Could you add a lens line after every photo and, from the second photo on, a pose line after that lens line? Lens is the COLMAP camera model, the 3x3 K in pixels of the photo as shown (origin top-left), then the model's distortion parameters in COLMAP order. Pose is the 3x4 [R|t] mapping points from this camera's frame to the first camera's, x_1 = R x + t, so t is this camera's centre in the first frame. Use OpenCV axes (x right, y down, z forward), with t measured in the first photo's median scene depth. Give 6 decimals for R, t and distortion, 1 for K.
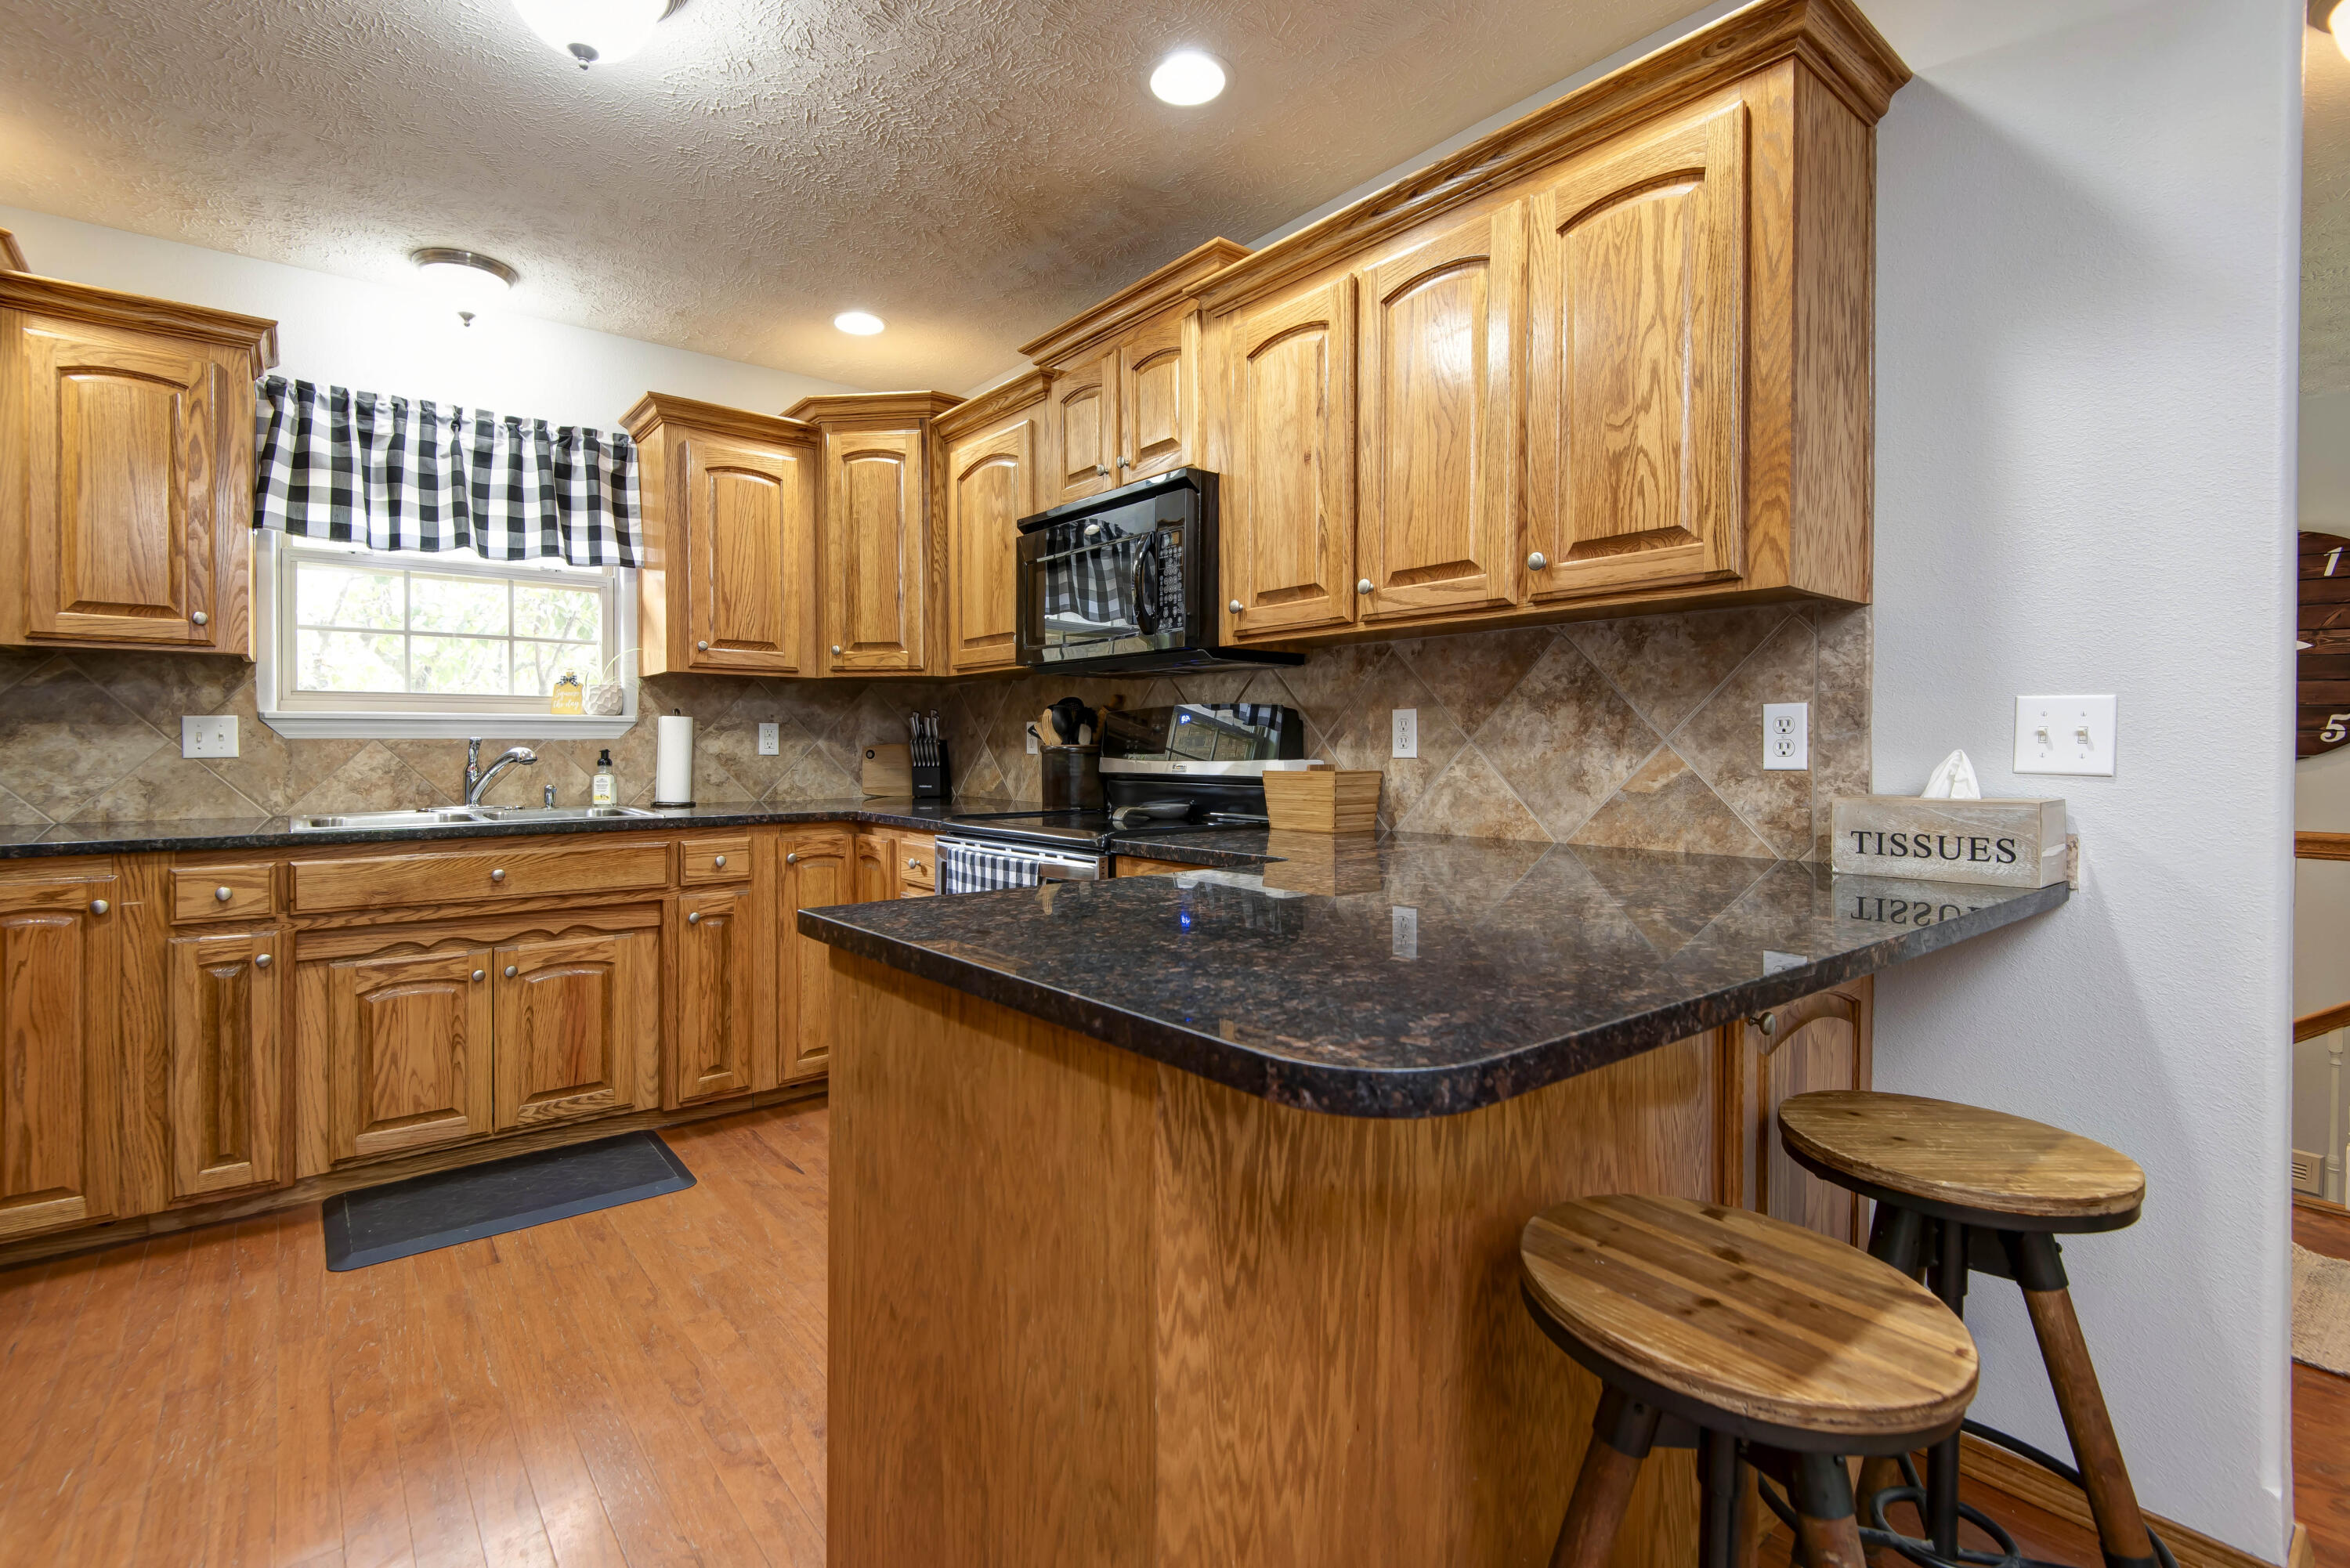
lens RADIAL K [[1052.4, 0, 1122.1], [0, 1052.4, 757.5], [0, 0, 1]] dist [0.010155, -0.009239]
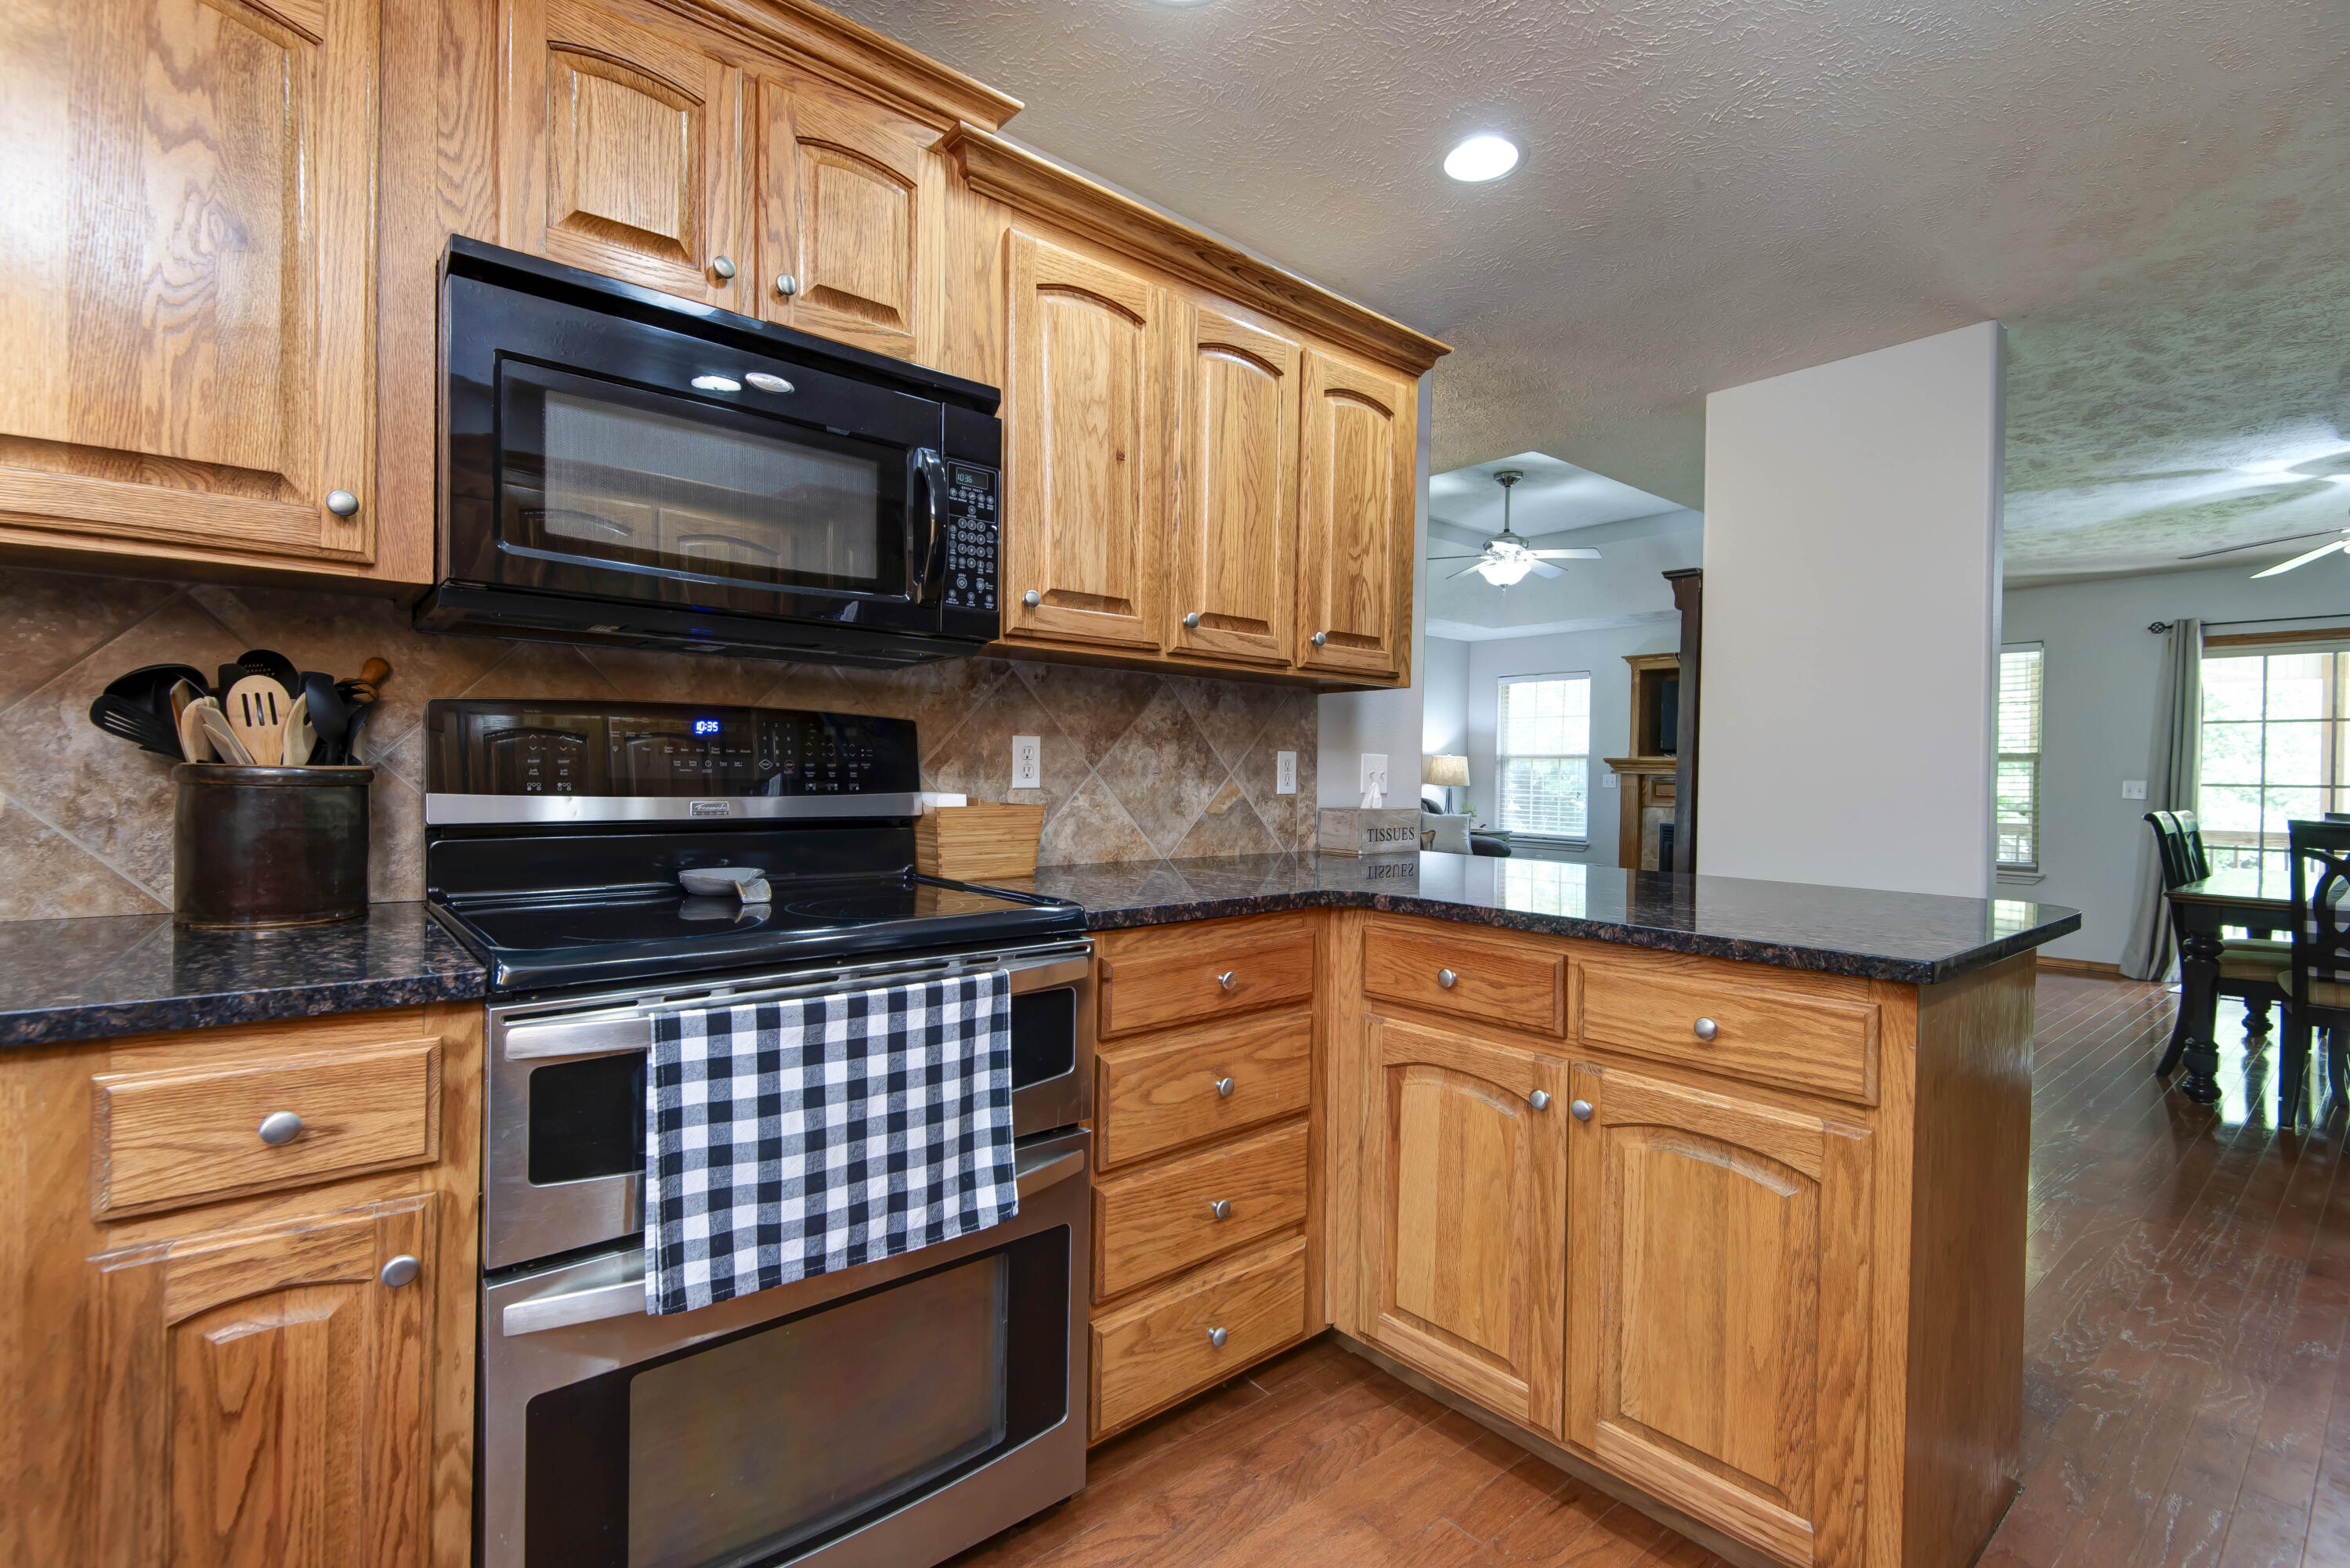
lens RADIAL K [[1052.4, 0, 1157.3], [0, 1052.4, 786.6], [0, 0, 1]] dist [0.010155, -0.009239]
pose [[-0.033580, -0.011736, 0.999367, -0.563099], [-0.003875, 0.999925, 0.011612, -0.010457], [-0.999429, -0.003483, -0.033623, 0.771780]]
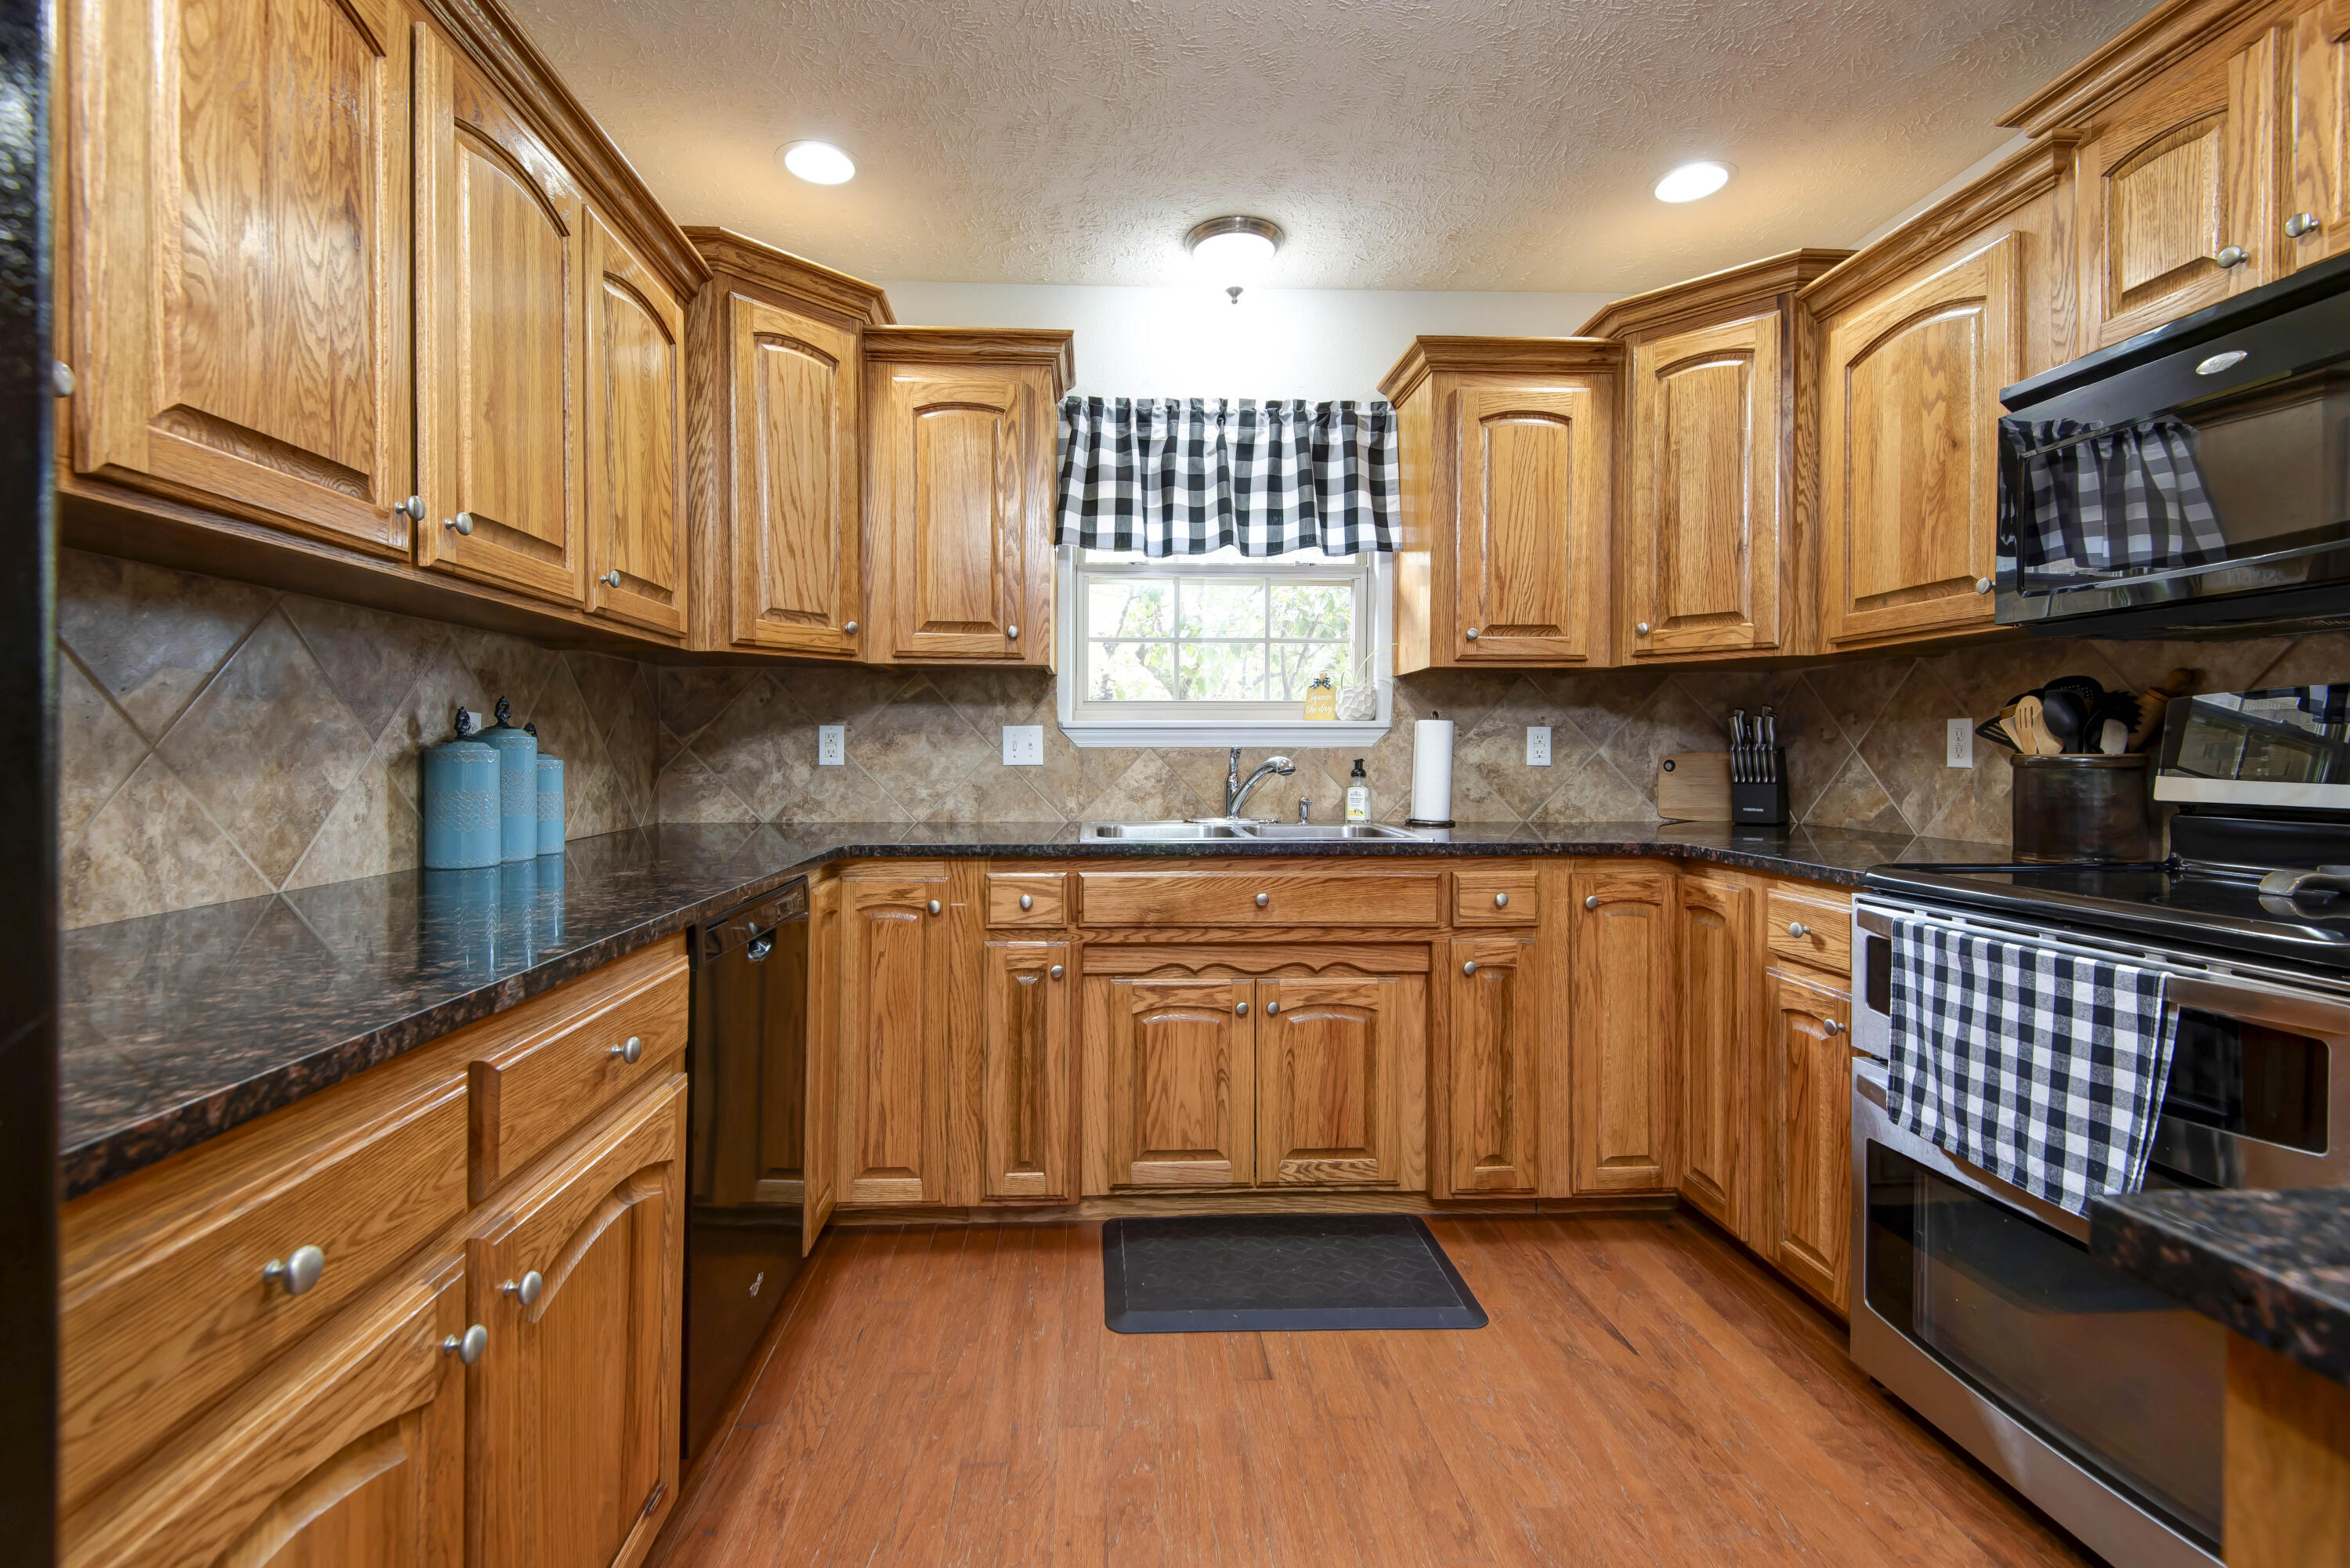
lens RADIAL K [[1052.4, 0, 1151.9], [0, 1052.4, 762.1], [0, 0, 1]] dist [0.010155, -0.009239]
pose [[0.821212, 0.005591, -0.570596, -0.160979], [-0.007920, 0.999967, -0.001600, -0.002384], [0.570568, 0.005832, 0.821230, 0.215604]]
